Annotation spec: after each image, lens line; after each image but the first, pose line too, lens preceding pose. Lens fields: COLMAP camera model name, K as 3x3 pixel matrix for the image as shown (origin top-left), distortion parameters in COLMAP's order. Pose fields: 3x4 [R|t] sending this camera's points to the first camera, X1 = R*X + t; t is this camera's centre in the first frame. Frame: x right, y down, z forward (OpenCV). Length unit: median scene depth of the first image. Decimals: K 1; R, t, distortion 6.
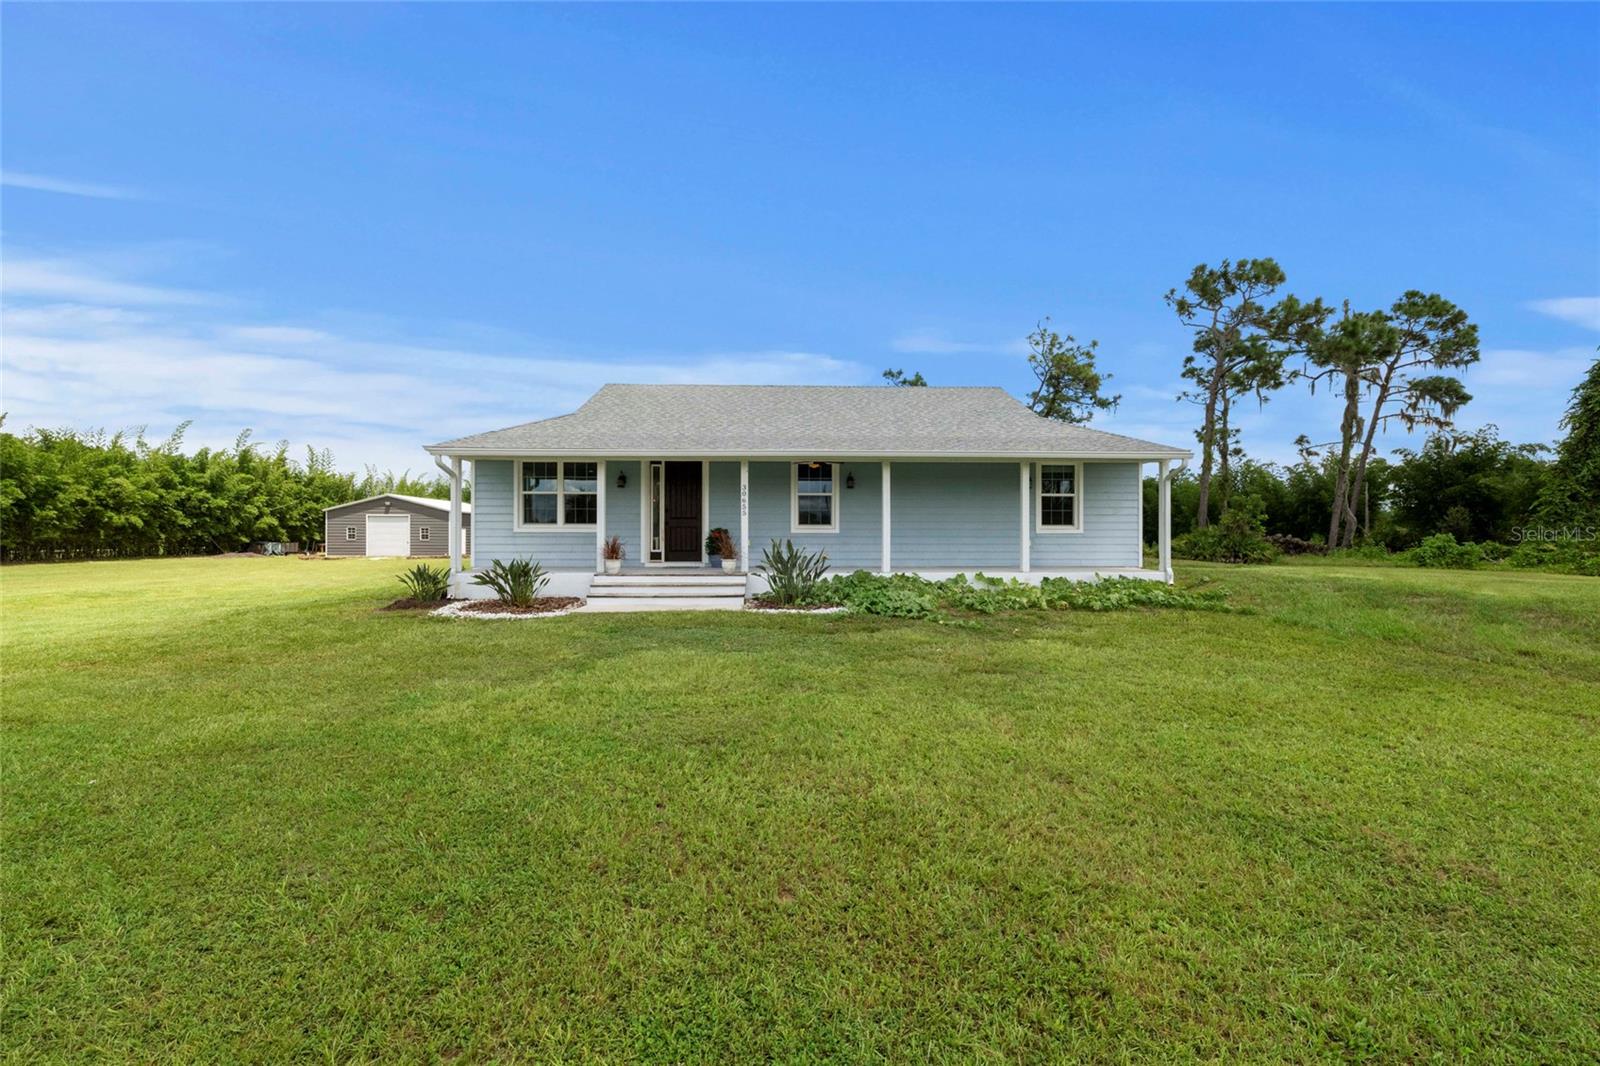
lens RADIAL K [[637.9, 0, 811.4], [0, 637.9, 533.6], [0, 0, 1]] dist [-0.002320, 0.000078]
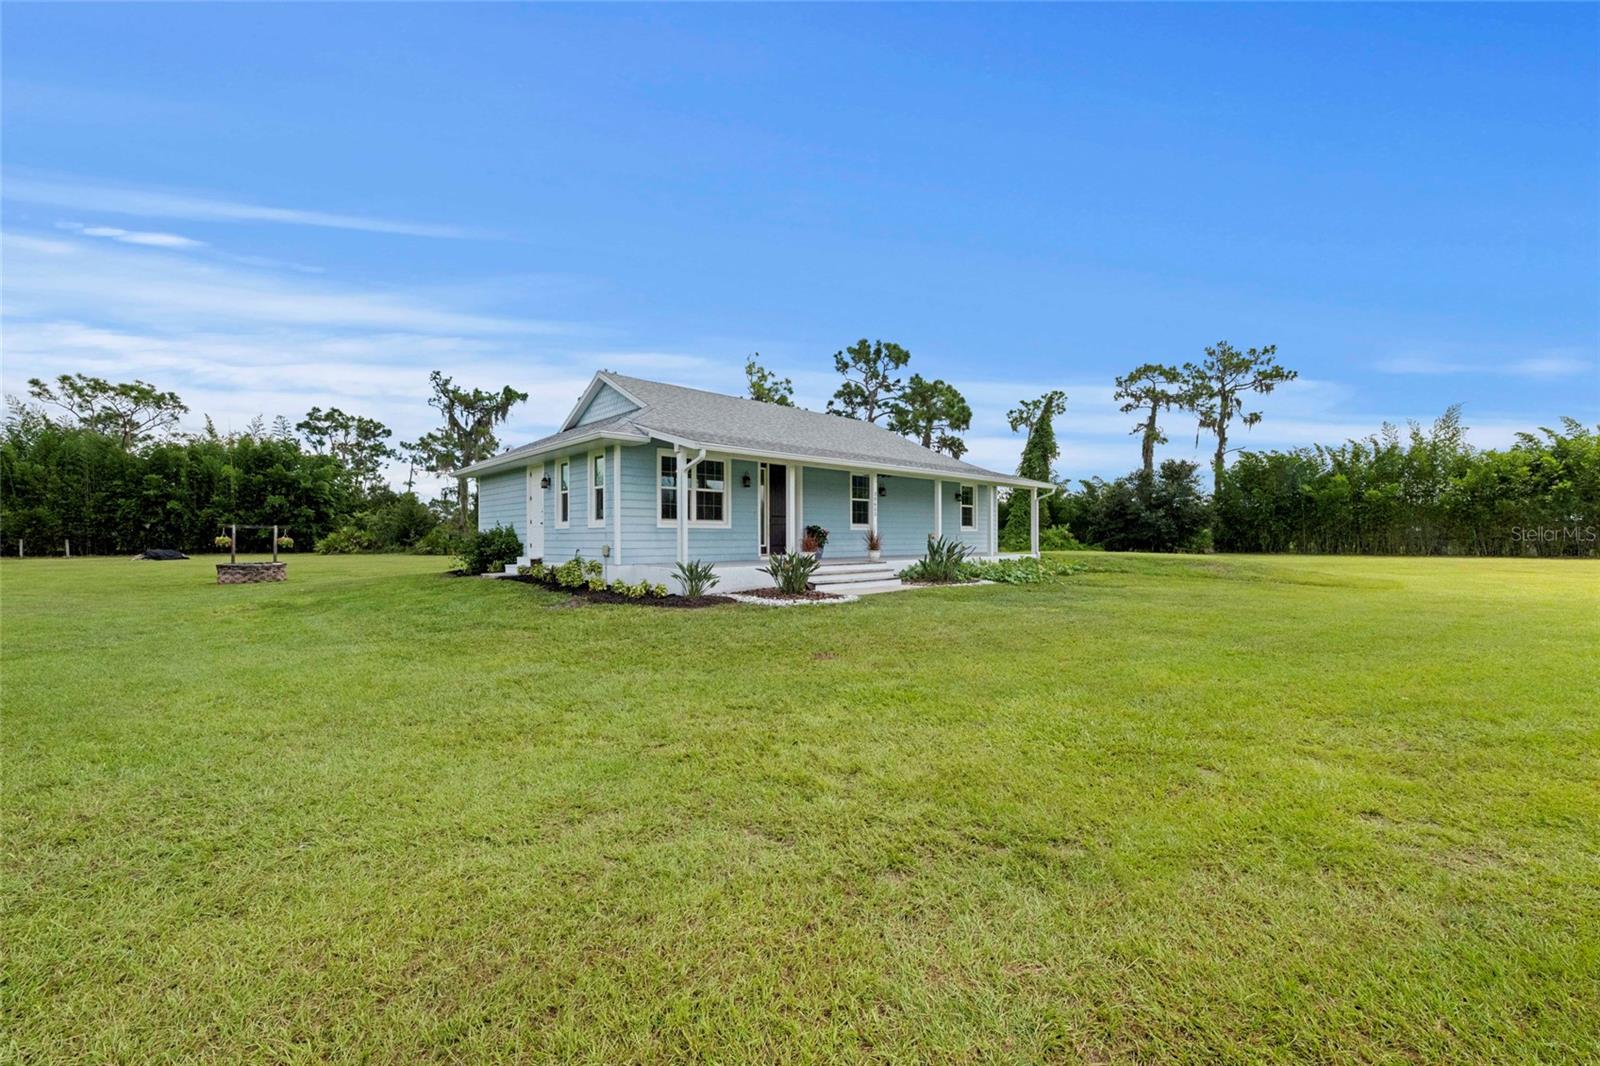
lens RADIAL K [[637.9, 0, 792.7], [0, 637.9, 528.9], [0, 0, 1]] dist [-0.002320, 0.000078]
pose [[0.755493, 0.006877, 0.655120, -1.051752], [-0.001173, 0.999957, -0.009145, 0.008871], [-0.655155, 0.006141, 0.755469, 0.137268]]
